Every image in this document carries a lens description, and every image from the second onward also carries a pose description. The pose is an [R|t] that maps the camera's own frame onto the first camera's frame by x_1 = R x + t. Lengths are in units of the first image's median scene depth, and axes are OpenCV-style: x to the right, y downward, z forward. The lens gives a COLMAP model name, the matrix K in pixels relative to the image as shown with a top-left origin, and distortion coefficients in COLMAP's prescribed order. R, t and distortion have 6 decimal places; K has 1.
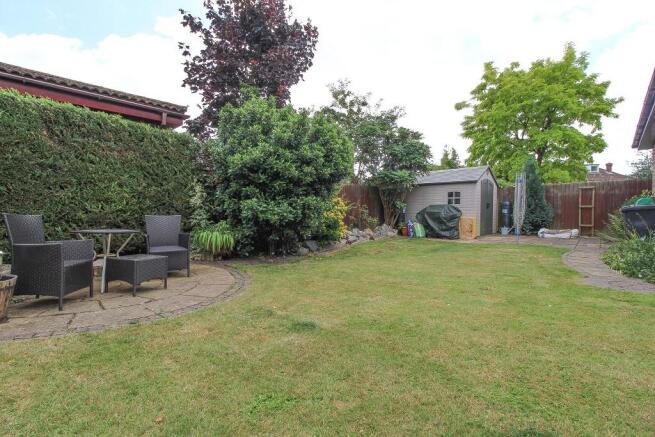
lens RADIAL K [[298.9, 0, 331.2], [0, 298.9, 217.8], [0, 0, 1]] dist [-0.016593, -0.006074]
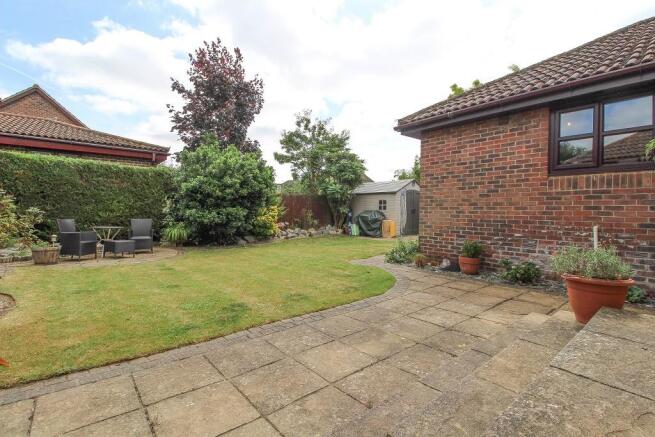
lens RADIAL K [[298.9, 0, 330.9], [0, 298.9, 216.4], [0, 0, 1]] dist [-0.016593, -0.006074]
pose [[0.991788, 0.012476, -0.127283, 0.694038], [-0.012265, 0.999922, 0.002437, -0.037061], [0.127303, -0.000856, 0.991863, -0.541689]]
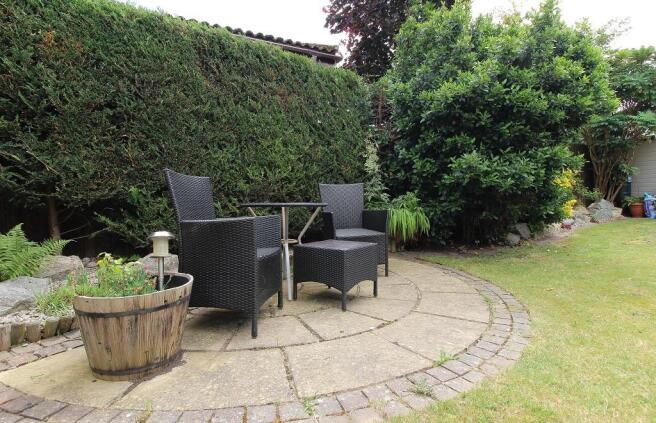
lens RADIAL K [[330.4, 0, 328.0], [0, 330.4, 210.4], [0, 0, 1]] dist [-0.012694, -0.001720]
pose [[0.944872, -0.023499, -0.326595, -0.311277], [0.029100, 0.999501, 0.012272, 0.037733], [0.326144, -0.021100, 0.945085, 0.244551]]
